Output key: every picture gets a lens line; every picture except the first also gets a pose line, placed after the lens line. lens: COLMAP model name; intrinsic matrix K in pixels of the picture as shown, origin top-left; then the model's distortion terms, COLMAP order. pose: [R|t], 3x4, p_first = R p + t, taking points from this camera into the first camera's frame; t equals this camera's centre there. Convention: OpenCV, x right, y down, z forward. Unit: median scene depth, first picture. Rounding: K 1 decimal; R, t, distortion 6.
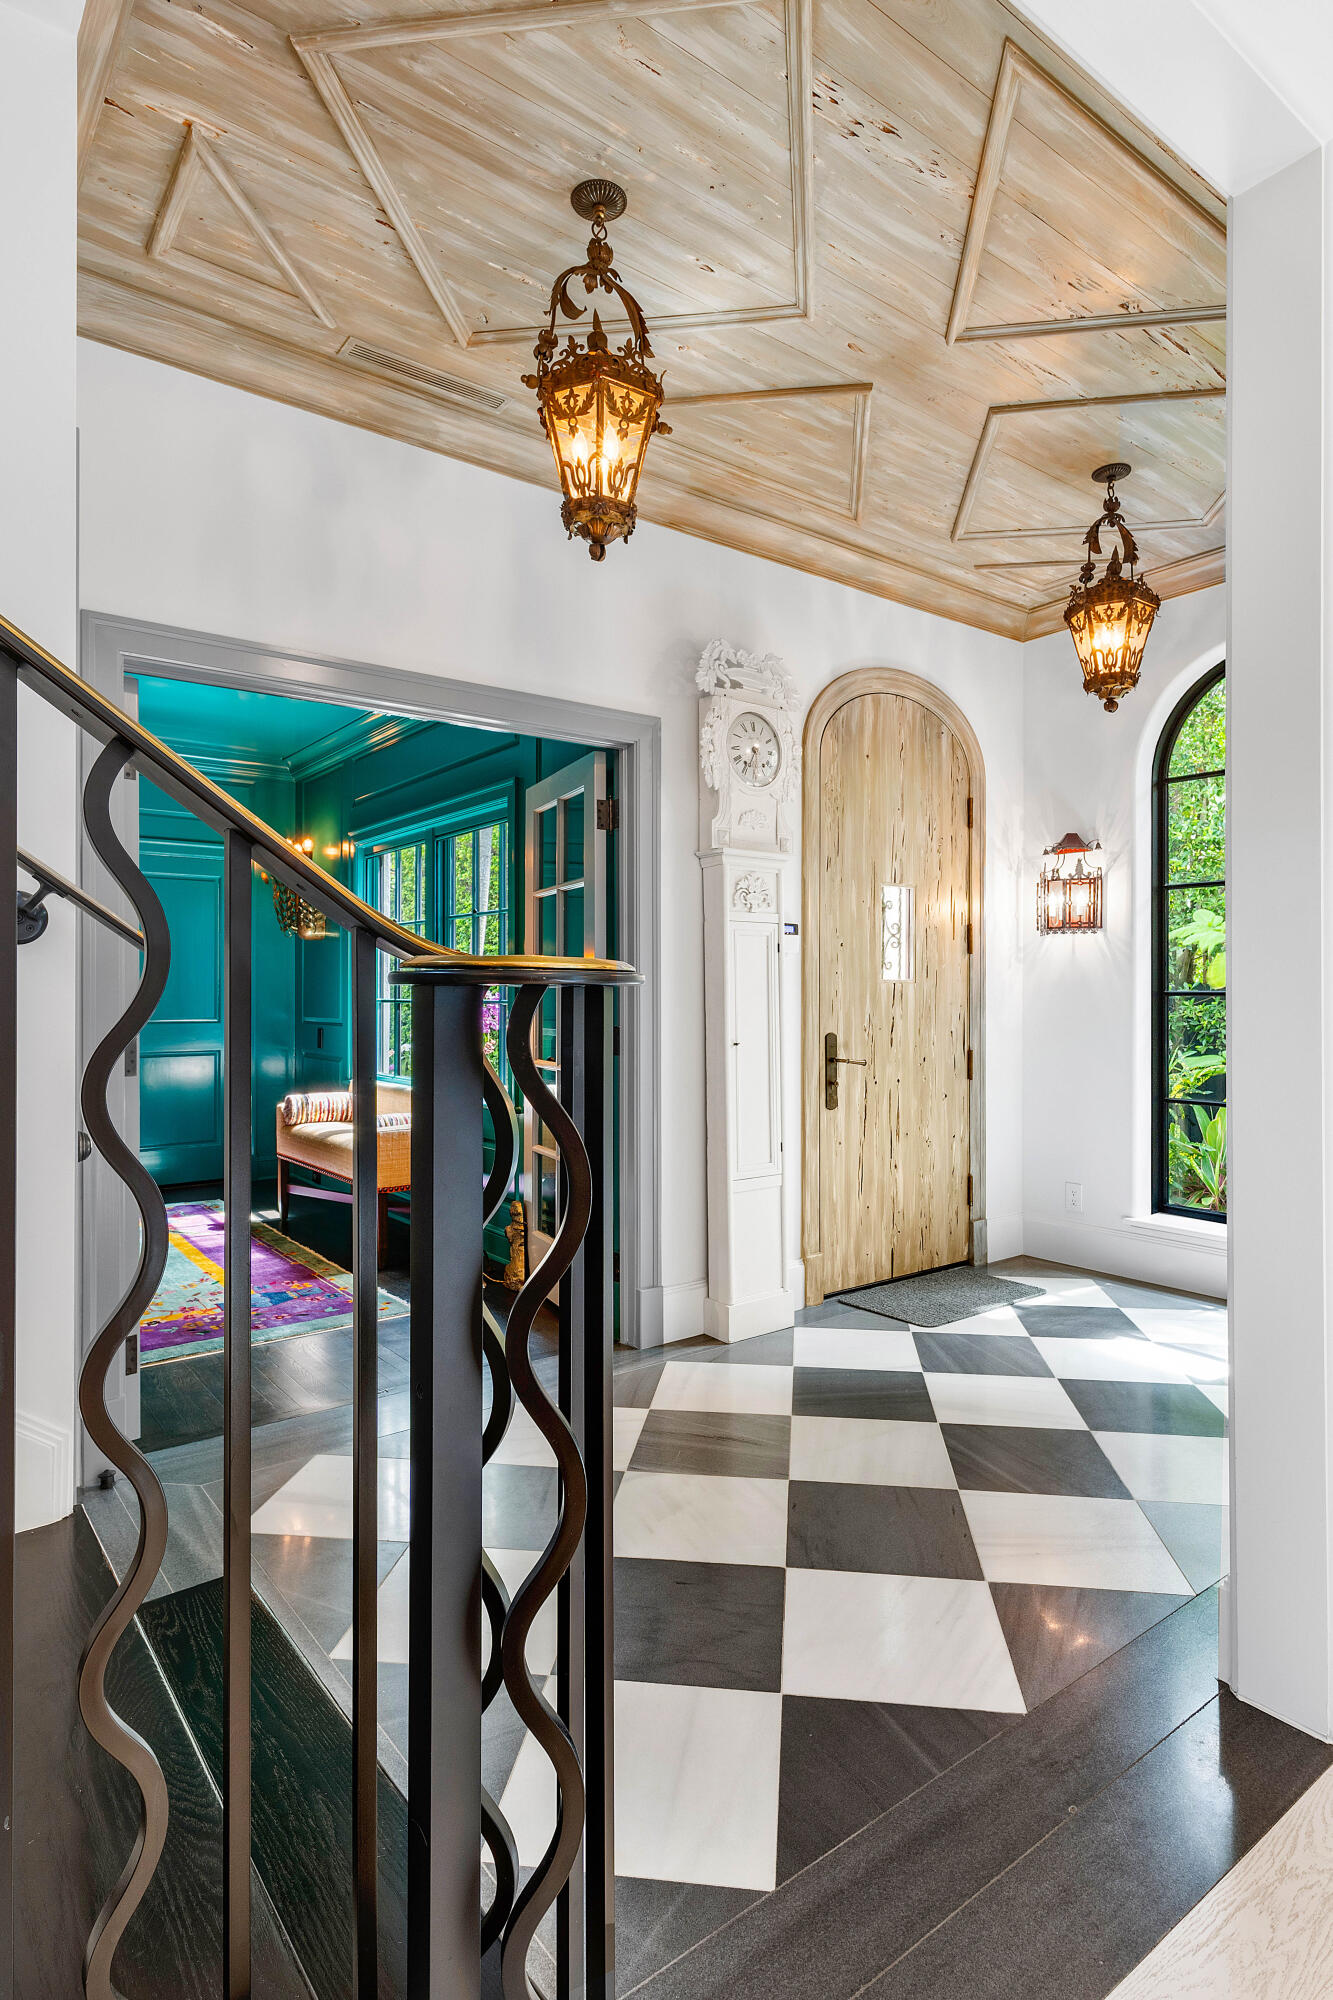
lens RADIAL K [[1068.6, 0, 666.5], [0, 1068.6, 995.9], [0, 0, 1]] dist [0.000116, 0.000026]
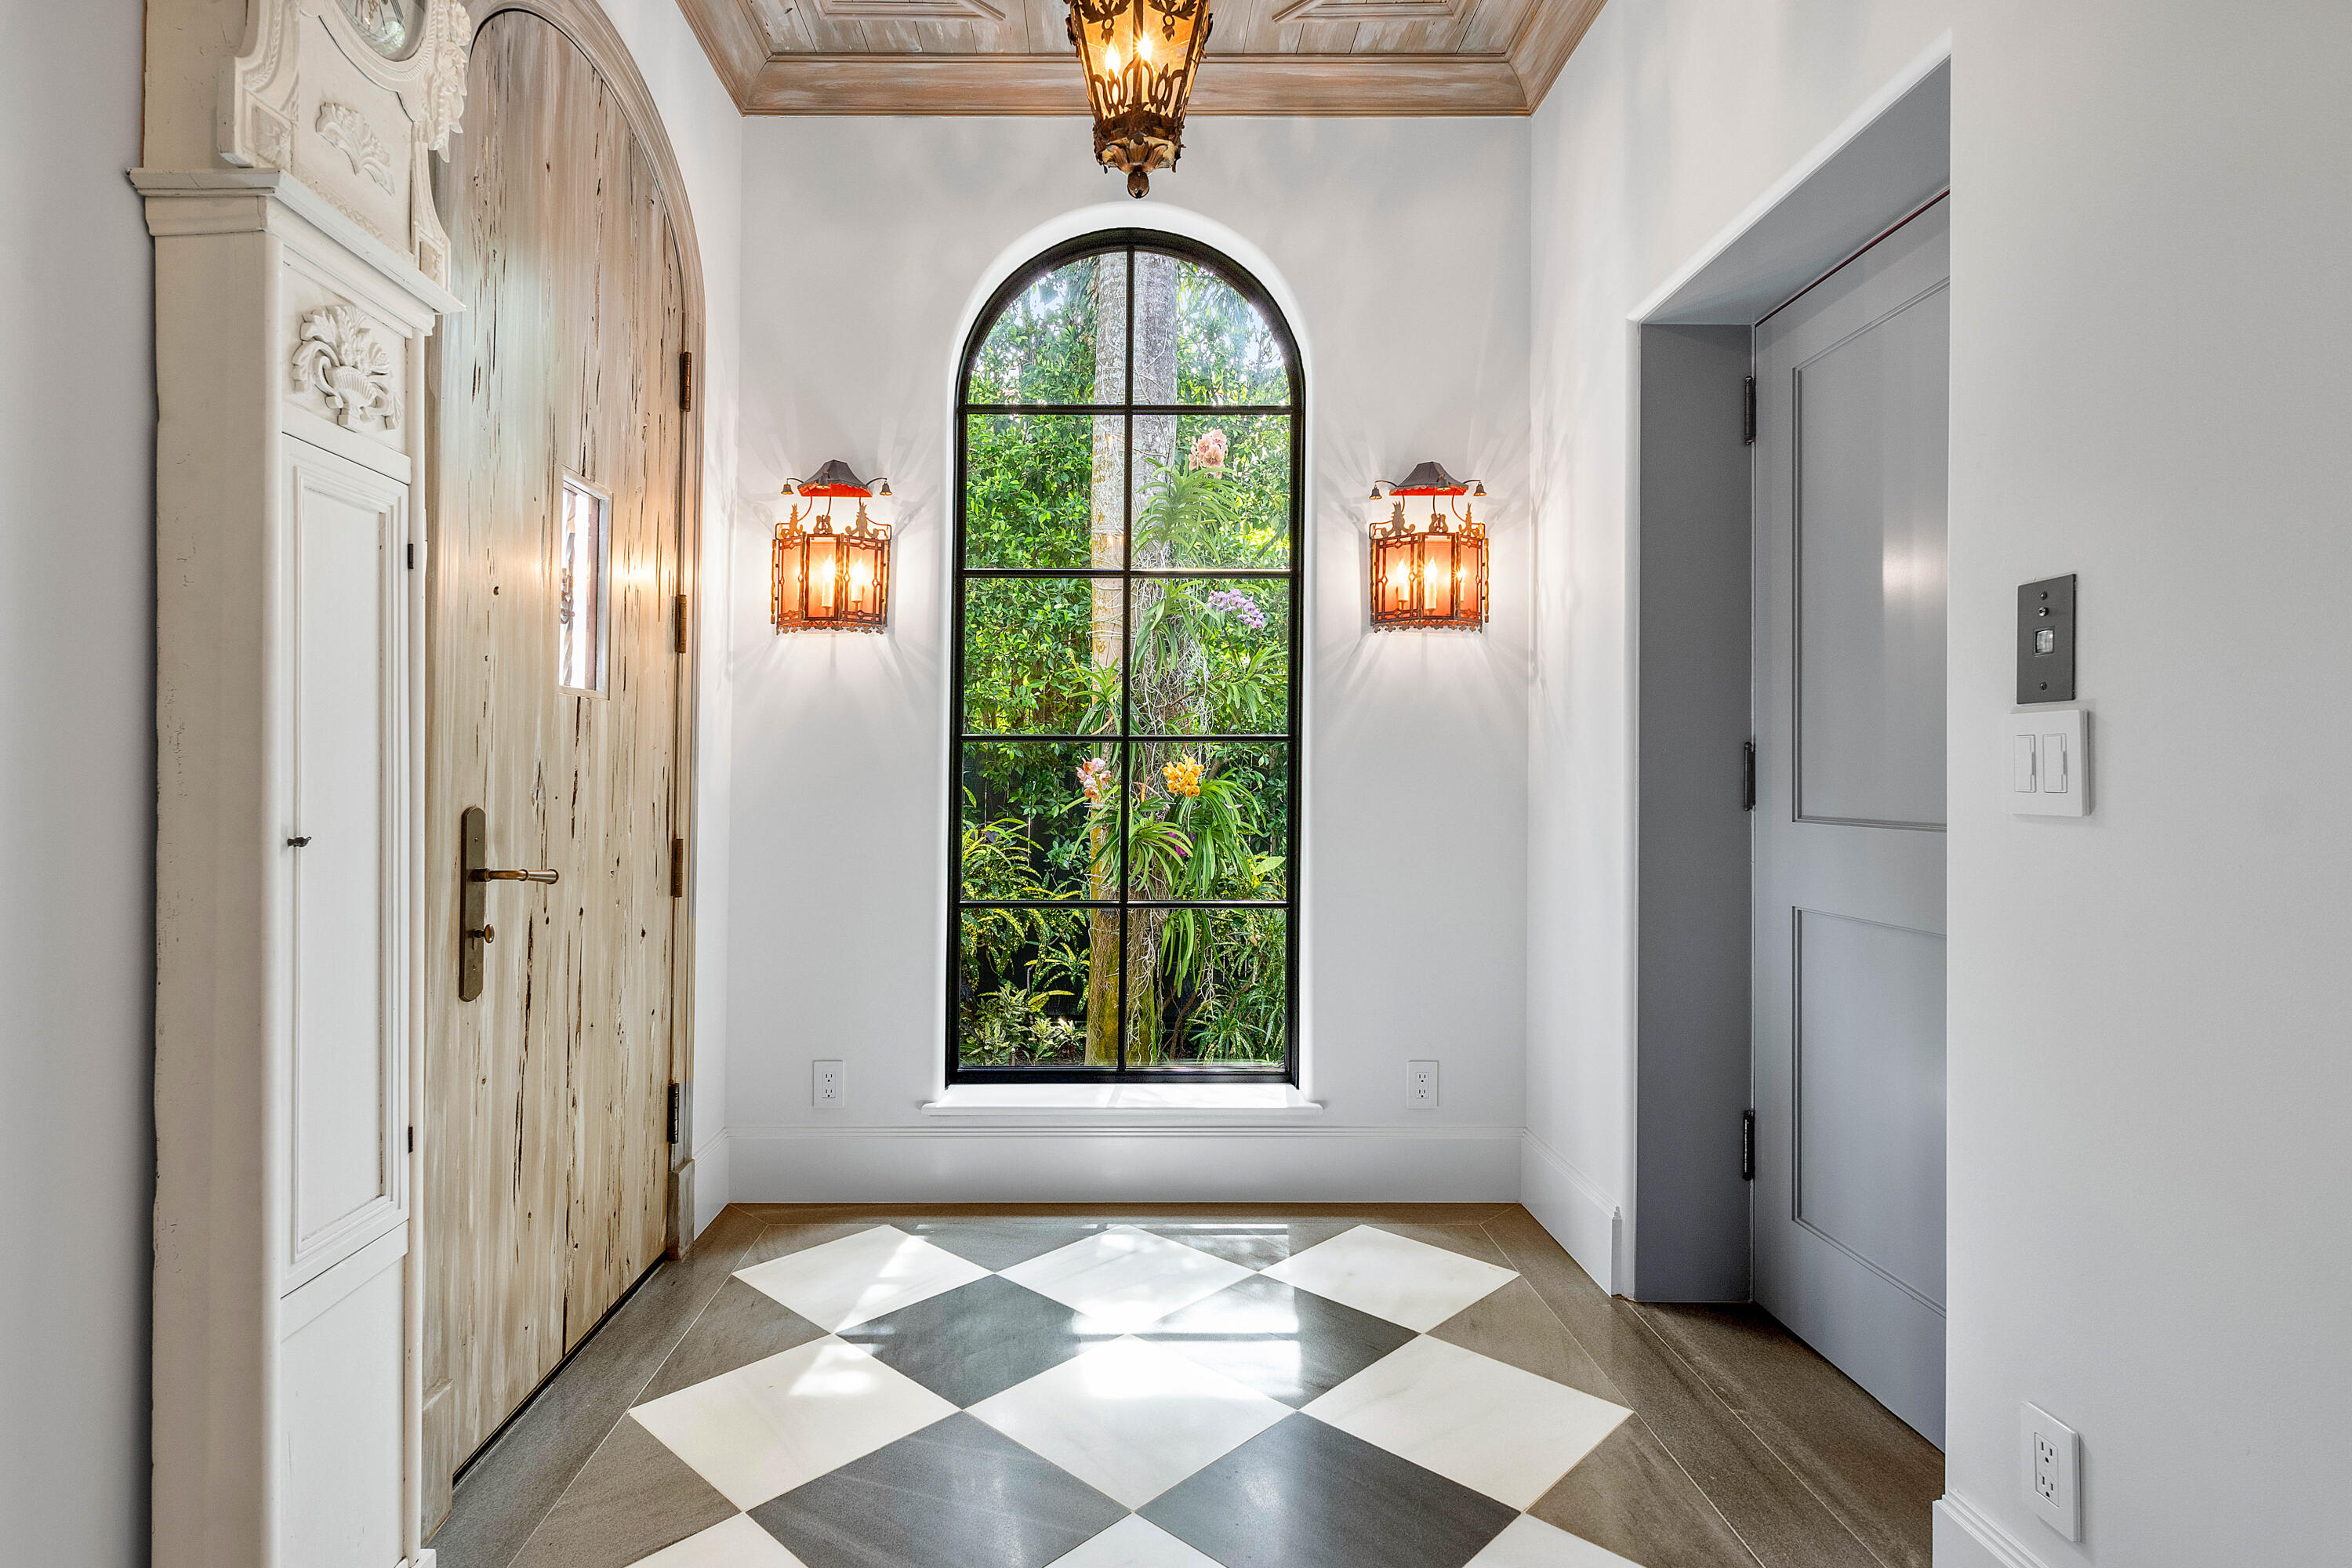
lens RADIAL K [[1263.9, 0, 1204.9], [0, 1263.9, 745.4], [0, 0, 1]] dist [0.005218, -0.001414]
pose [[0.603612, 0.018758, 0.797057, -0.049923], [-0.000353, 0.999729, -0.023260, 0.019745], [-0.797278, 0.013758, 0.603456, 0.433627]]
